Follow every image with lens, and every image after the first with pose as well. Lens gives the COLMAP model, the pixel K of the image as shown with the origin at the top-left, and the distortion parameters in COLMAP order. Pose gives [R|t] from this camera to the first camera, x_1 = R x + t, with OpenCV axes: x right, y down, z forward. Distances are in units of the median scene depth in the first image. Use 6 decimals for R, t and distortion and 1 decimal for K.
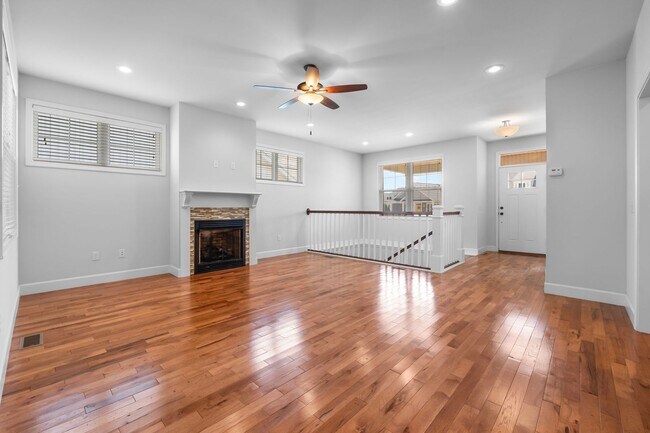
lens RADIAL K [[274.6, 0, 314.1], [0, 274.6, 211.0], [0, 0, 1]] dist [-0.004216, -0.000239]
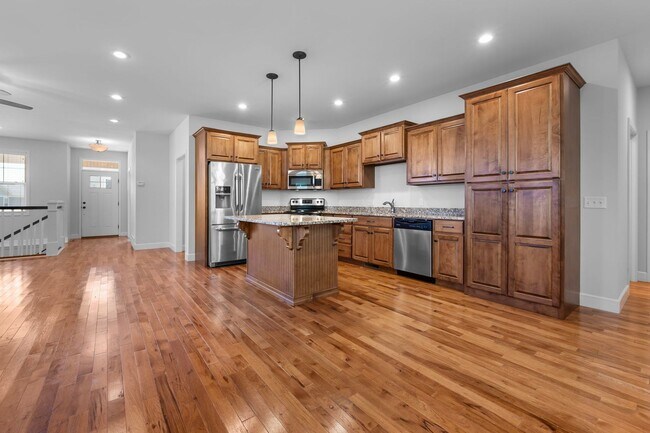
lens RADIAL K [[279.1, 0, 307.6], [0, 279.1, 201.3], [0, 0, 1]] dist [0.000315, 0.000101]
pose [[0.166331, 0.004184, 0.986061, -0.554353], [0.008982, 0.999943, -0.005758, -0.001811], [-0.986029, 0.009815, 0.166284, -0.299545]]
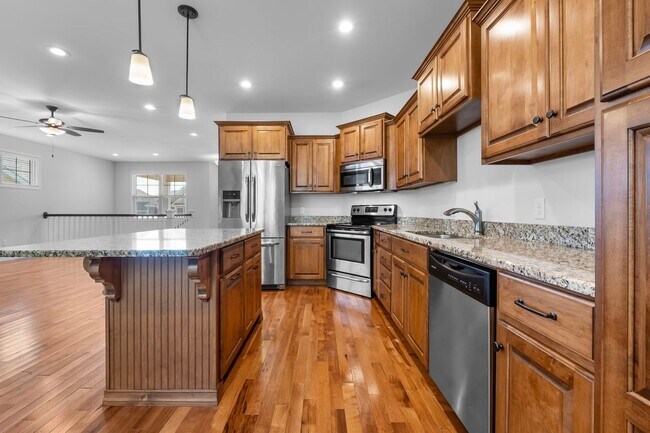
lens RADIAL K [[274.6, 0, 314.1], [0, 274.6, 211.0], [0, 0, 1]] dist [-0.004216, -0.000239]
pose [[0.718136, 0.001324, 0.695902, -0.016849], [0.006177, 0.999947, -0.008276, 0.002217], [-0.695876, 0.010242, 0.718089, -0.556506]]
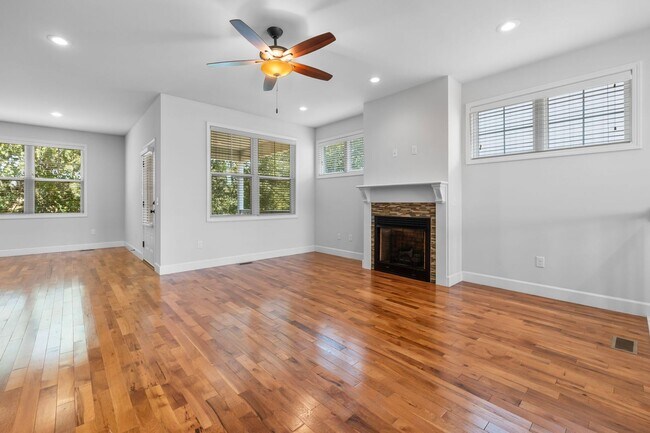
lens RADIAL K [[280.7, 0, 319.6], [0, 280.7, 204.9], [0, 0, 1]] dist [-0.001352, -0.000158]
pose [[-0.048584, 0.010284, -0.998766, 0.534061], [-0.011476, 0.999875, 0.010853, -0.011331], [0.998753, 0.011989, -0.048460, 0.770598]]
